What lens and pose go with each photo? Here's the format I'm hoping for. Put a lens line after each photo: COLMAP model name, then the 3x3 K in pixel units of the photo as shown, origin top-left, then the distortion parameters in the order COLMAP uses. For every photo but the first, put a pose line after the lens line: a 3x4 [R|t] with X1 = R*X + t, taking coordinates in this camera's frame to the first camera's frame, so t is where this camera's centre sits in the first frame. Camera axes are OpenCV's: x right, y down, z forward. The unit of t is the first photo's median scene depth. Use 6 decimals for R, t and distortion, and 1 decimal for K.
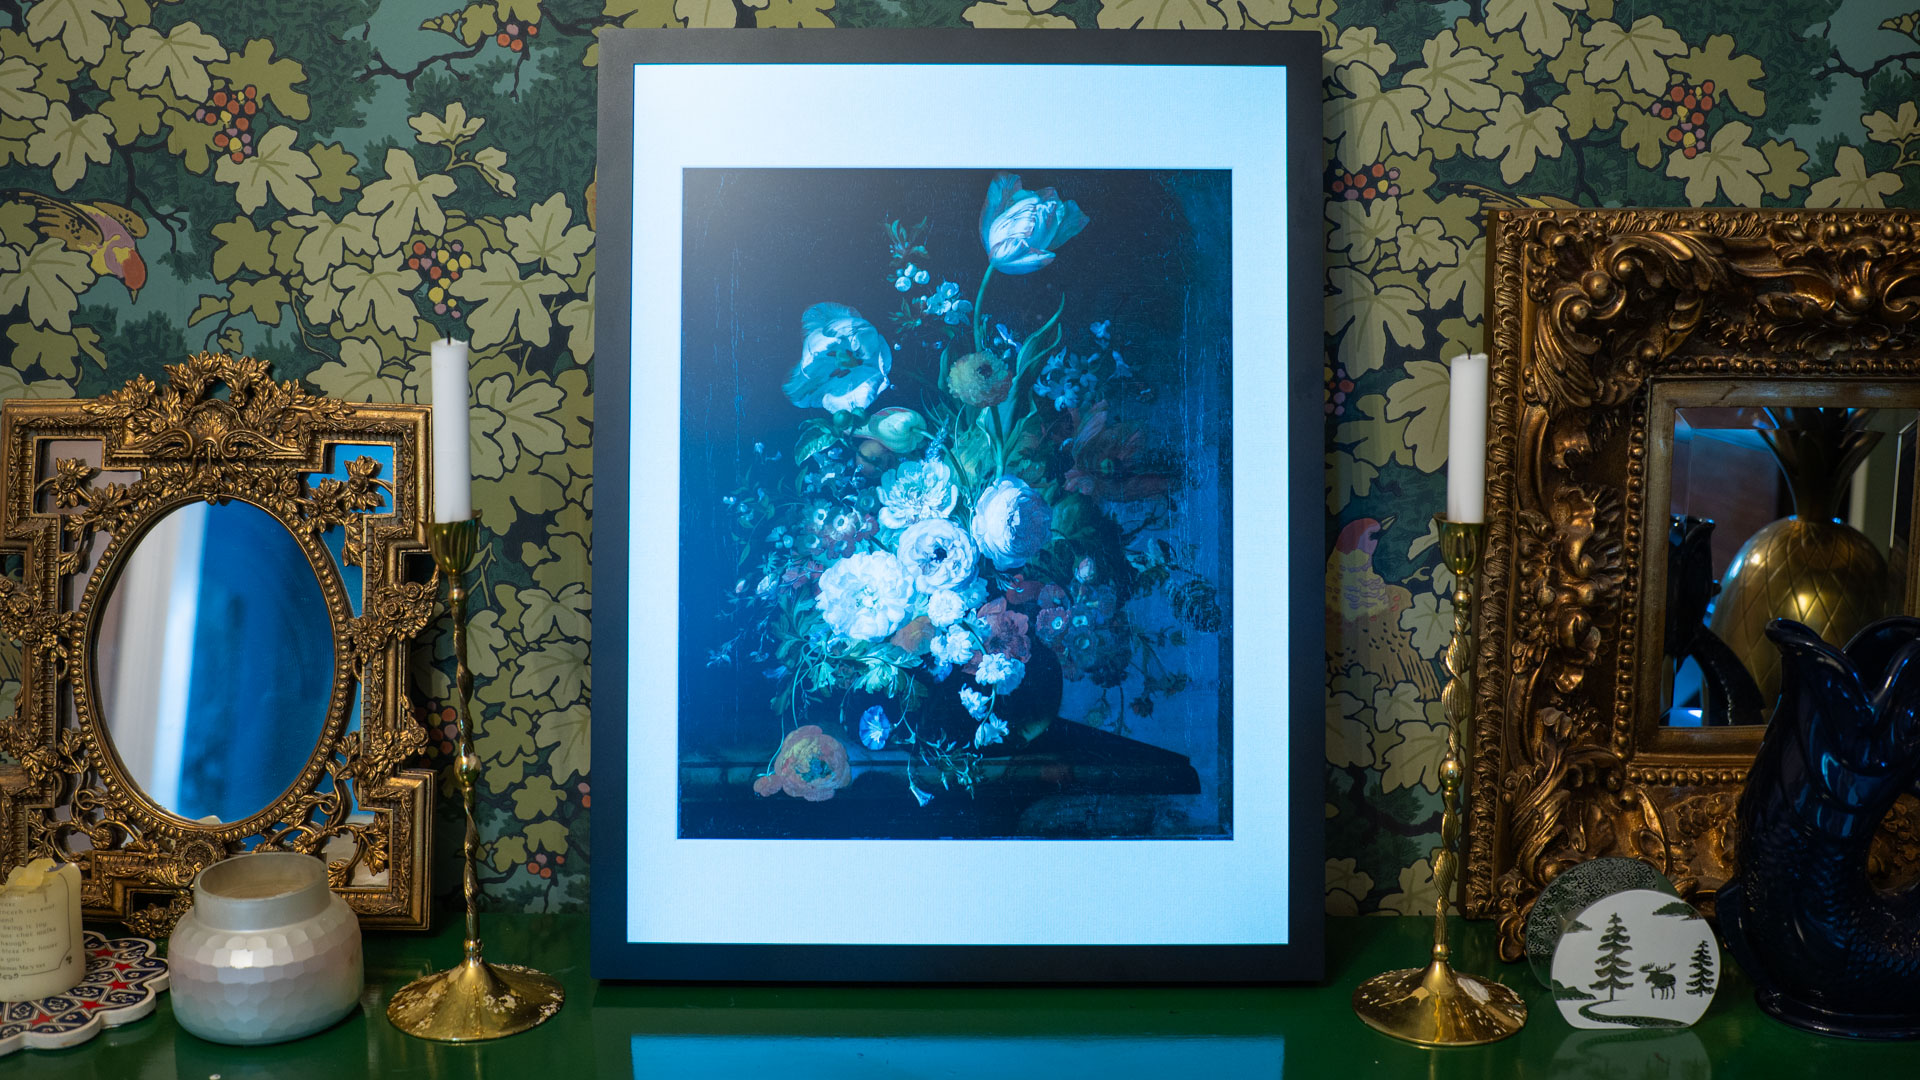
lens RADIAL K [[1999.2, 0, 960.0], [0, 1999.2, 540.0], [0, 0, 1]] dist [-0.083341, -0.016949]
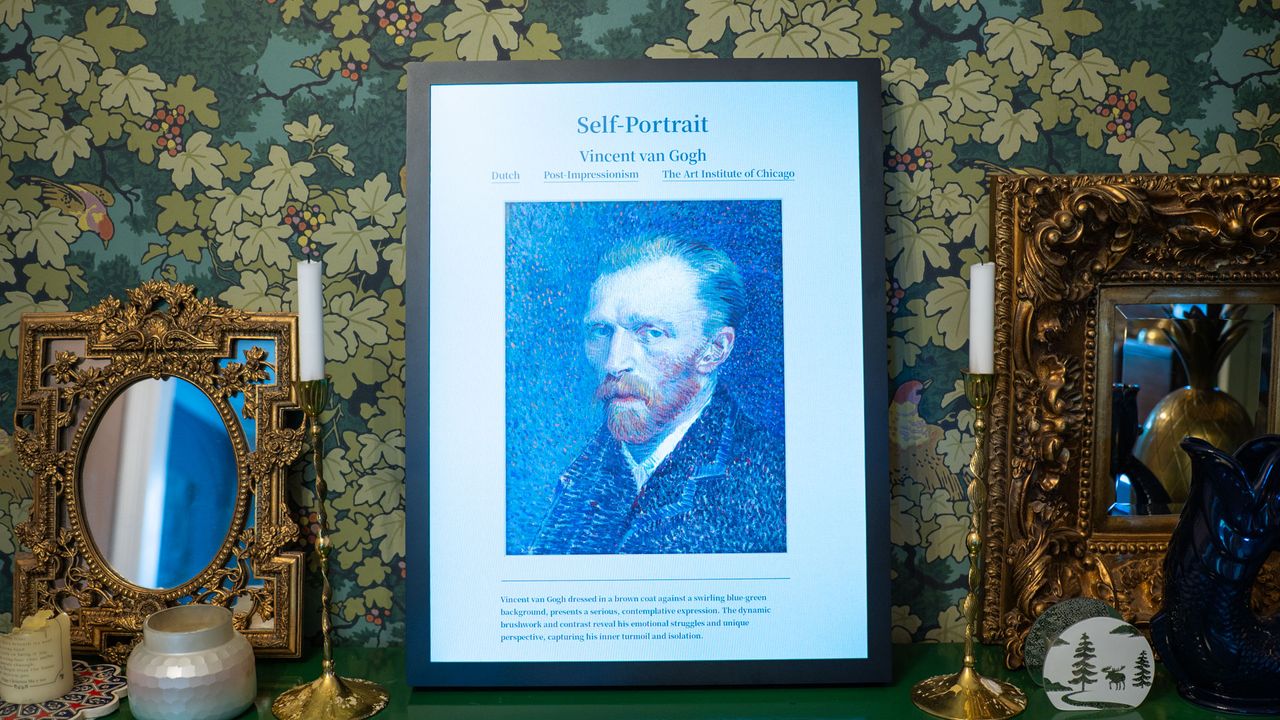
lens RADIAL K [[1321.5, 0, 643.4], [0, 1321.5, 356.9], [0, 0, 1]] dist [-0.093059, 0.003323]
pose [[0.999929, -0.011615, -0.002807, 0.000173], [0.011540, 0.999612, -0.025352, -0.005416], [0.003100, 0.025318, 0.999675, -0.007329]]
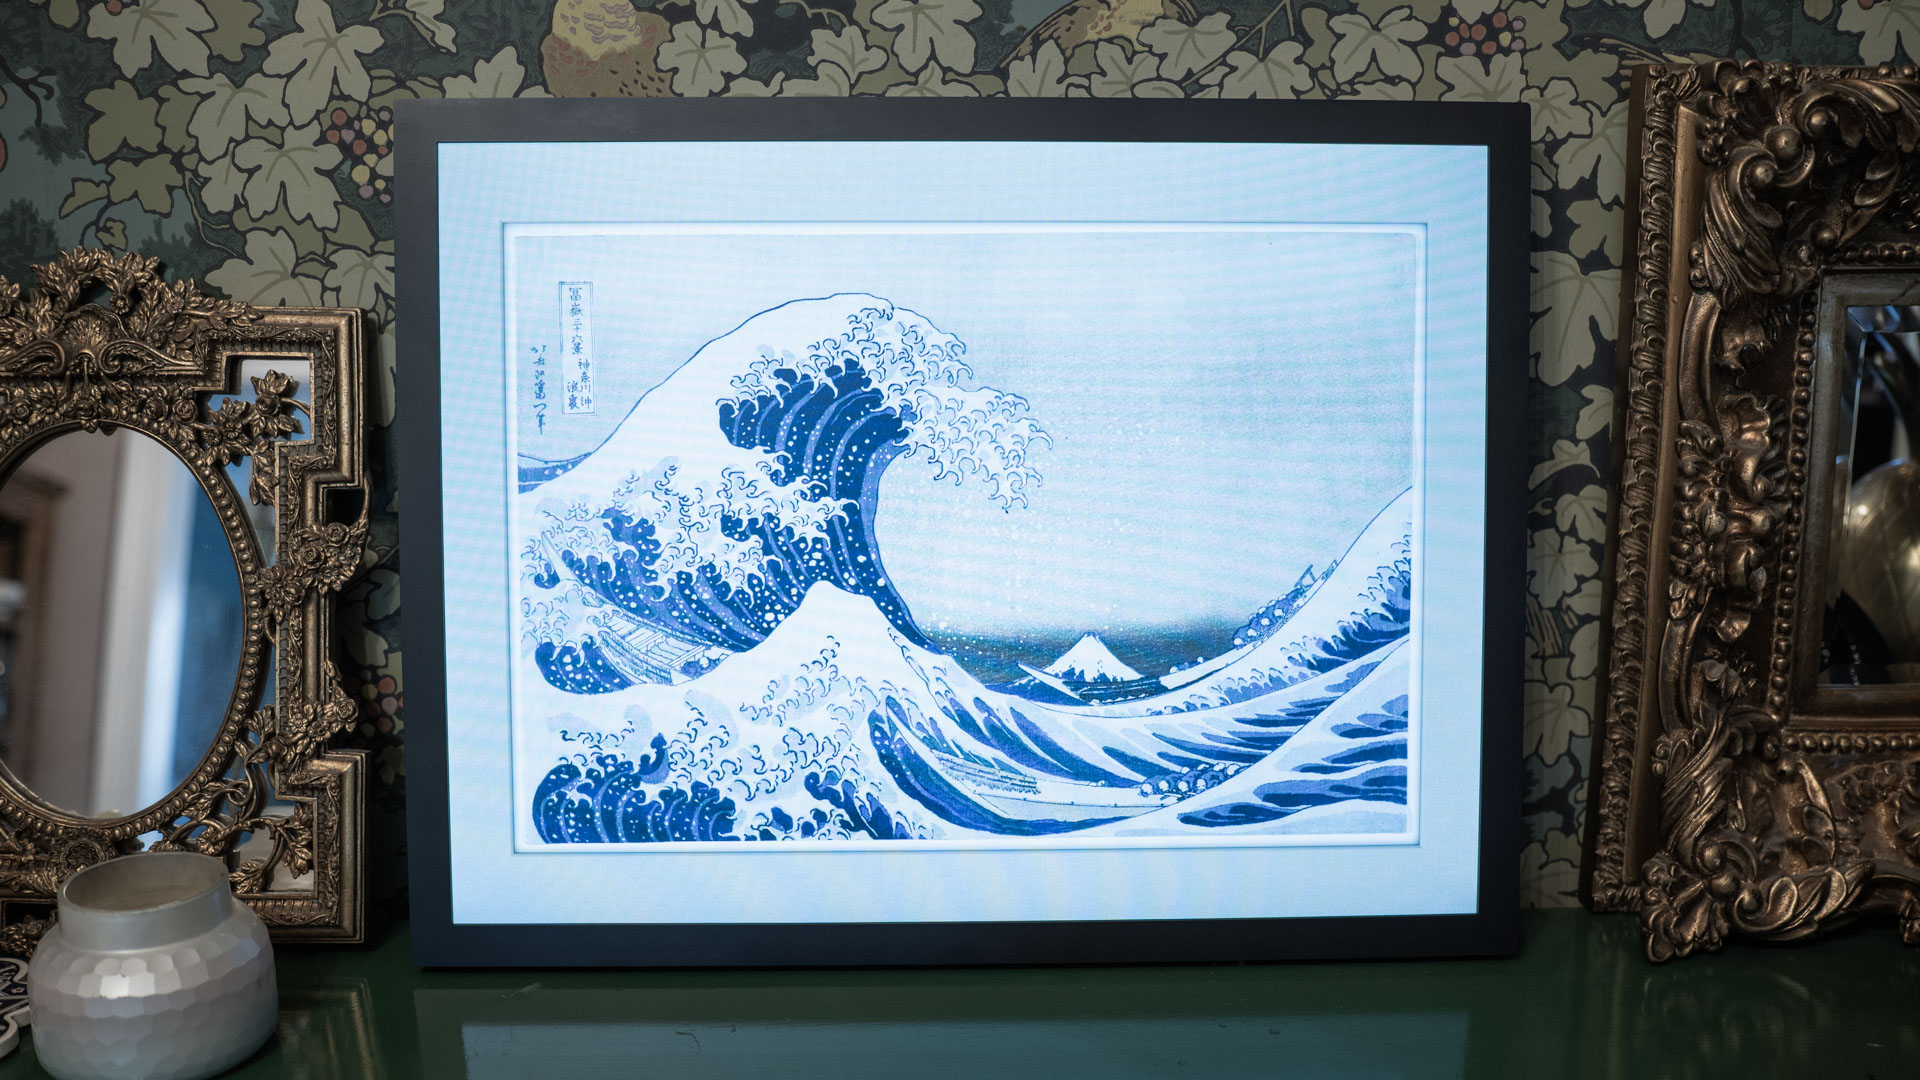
lens RADIAL K [[1900.1, 0, 956.8], [0, 1900.1, 543.2], [0, 0, 1]] dist [-0.083283, 0.012551]
pose [[0.999612, -0.007804, 0.026741, -0.039429], [0.006808, 0.999286, 0.037161, 0.001946], [-0.027012, -0.036965, 0.998951, 0.211979]]
